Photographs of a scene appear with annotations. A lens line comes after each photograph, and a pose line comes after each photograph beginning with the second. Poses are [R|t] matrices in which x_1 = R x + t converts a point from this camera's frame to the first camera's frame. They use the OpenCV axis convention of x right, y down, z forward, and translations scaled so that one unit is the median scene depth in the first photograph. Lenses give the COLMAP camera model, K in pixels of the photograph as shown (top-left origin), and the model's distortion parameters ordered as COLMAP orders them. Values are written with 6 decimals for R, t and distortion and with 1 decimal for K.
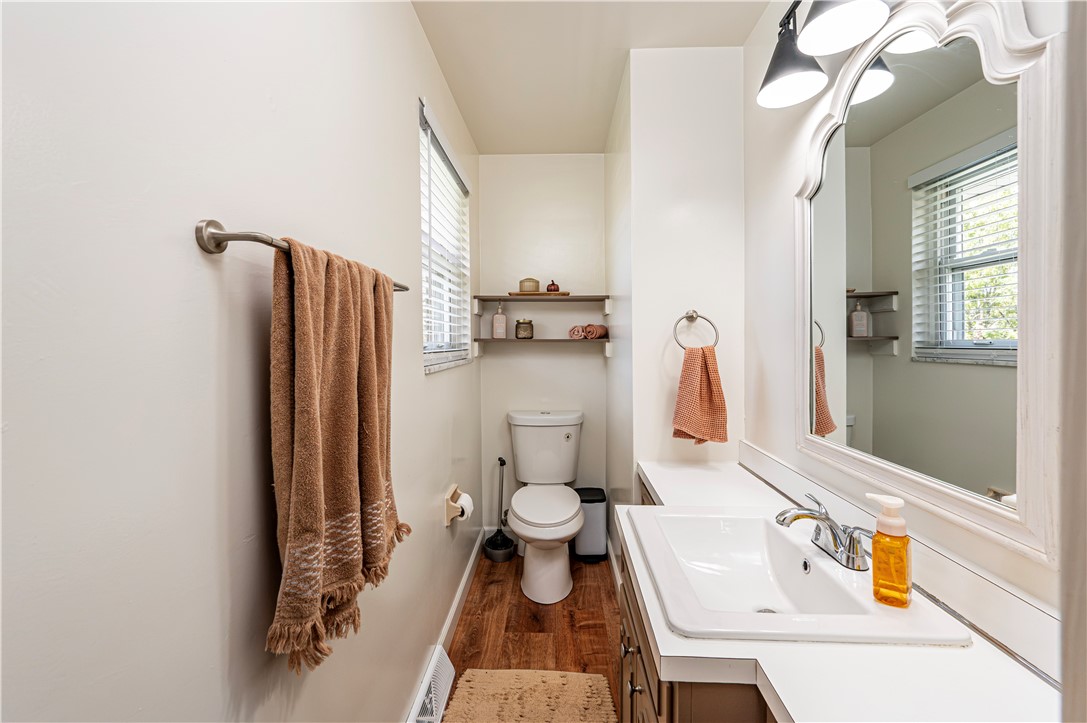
lens RADIAL K [[434.5, 0, 542.9], [0, 434.5, 353.4], [0, 0, 1]] dist [-0.004550, 0.000791]
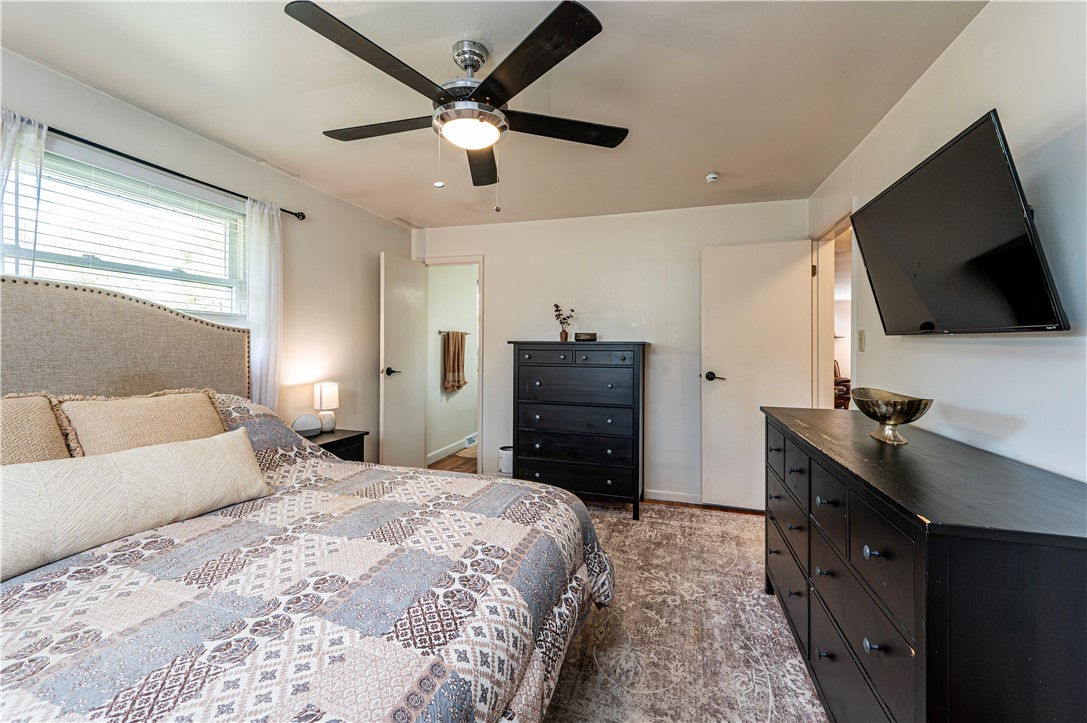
lens RADIAL K [[434.5, 0, 549.0], [0, 434.5, 350.7], [0, 0, 1]] dist [-0.004550, 0.000791]
pose [[0.968505, 0.013679, -0.248617, 2.377765], [-0.017309, 0.999773, -0.012420, 0.102880], [0.248390, 0.016332, 0.968522, -4.668065]]
